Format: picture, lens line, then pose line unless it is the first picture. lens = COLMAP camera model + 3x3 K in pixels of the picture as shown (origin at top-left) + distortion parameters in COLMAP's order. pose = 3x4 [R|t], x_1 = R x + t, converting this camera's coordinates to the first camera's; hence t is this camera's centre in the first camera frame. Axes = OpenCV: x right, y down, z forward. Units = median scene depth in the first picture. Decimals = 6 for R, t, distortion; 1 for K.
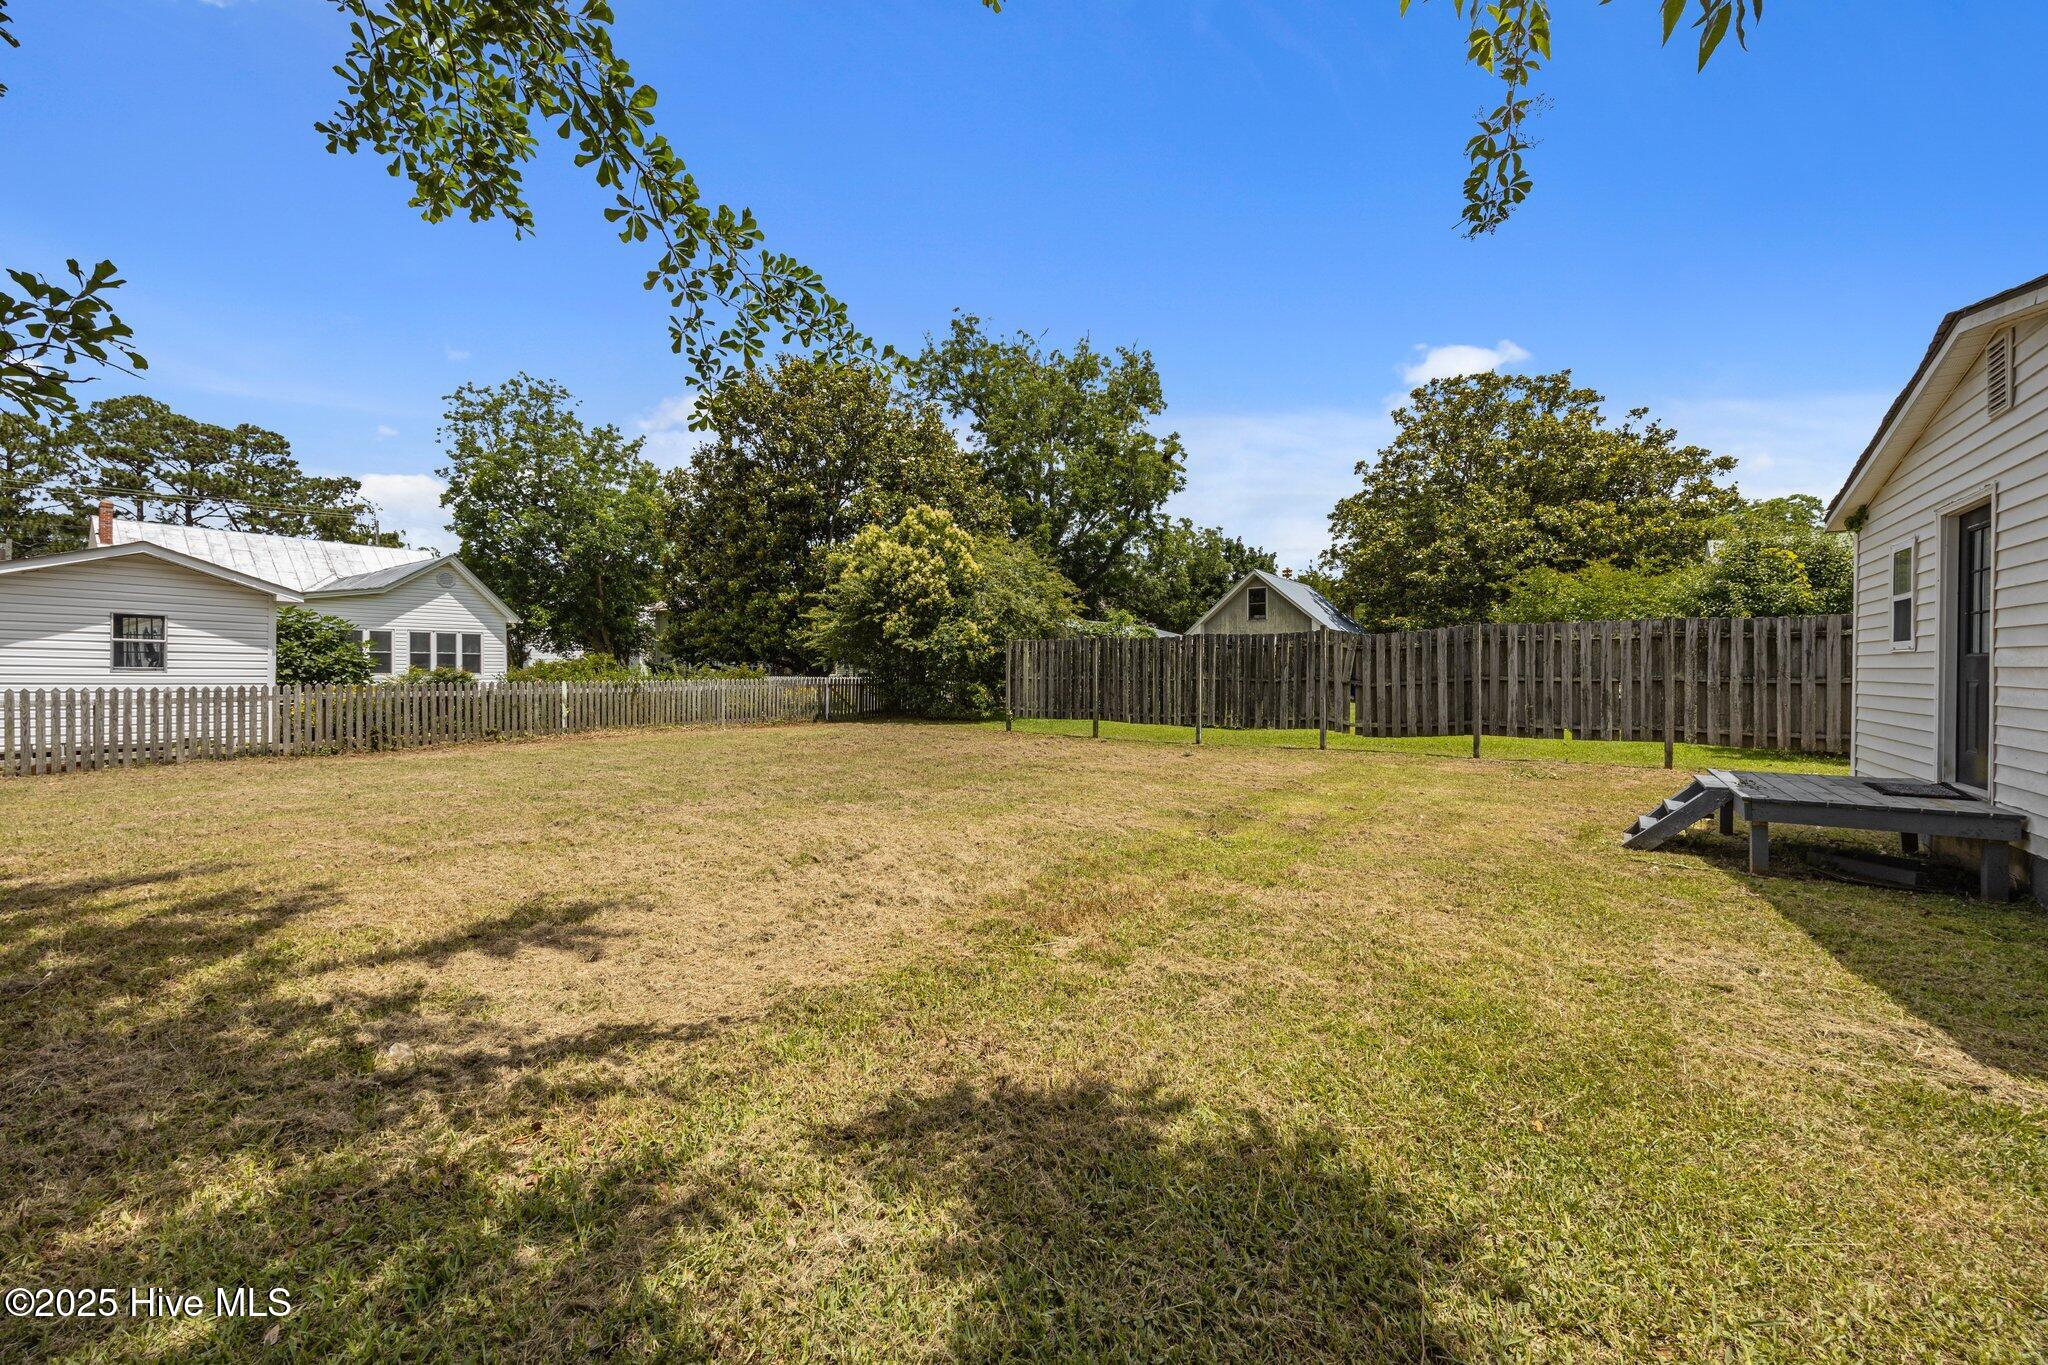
lens RADIAL K [[791.5, 0, 1026.7], [0, 791.5, 678.8], [0, 0, 1]] dist [-0.000351, 0.000052]
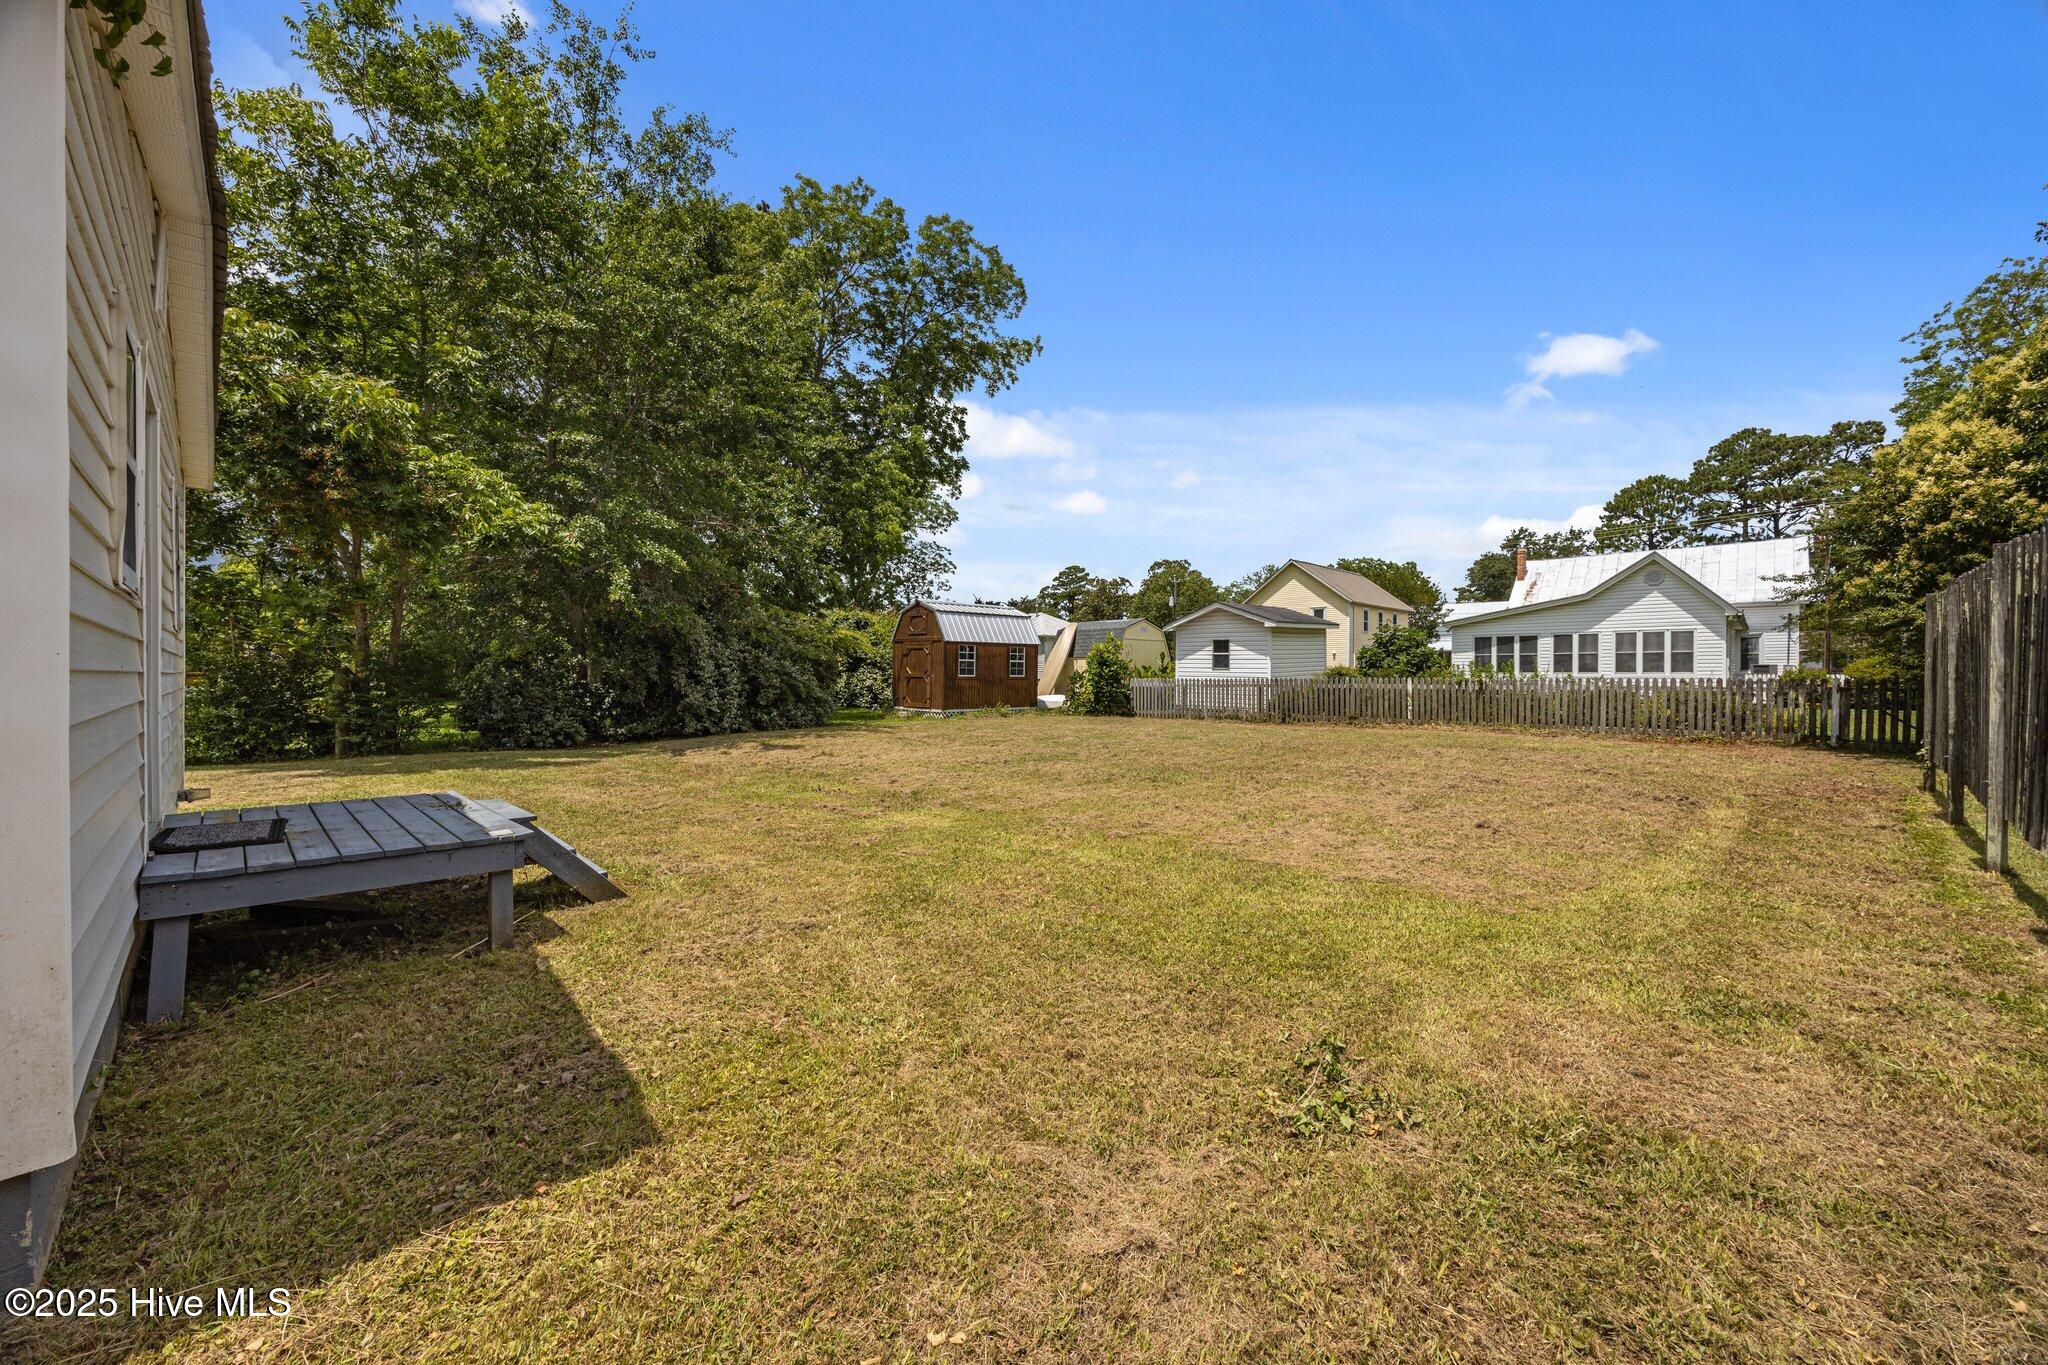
lens RADIAL K [[791.5, 0, 1025.9], [0, 791.5, 677.6], [0, 0, 1]] dist [-0.000351, 0.000052]
pose [[-0.171847, 0.010797, -0.985065, 0.475041], [-0.007640, 0.999895, 0.012292, -0.005659], [0.985094, 0.009639, -0.171746, 0.446581]]
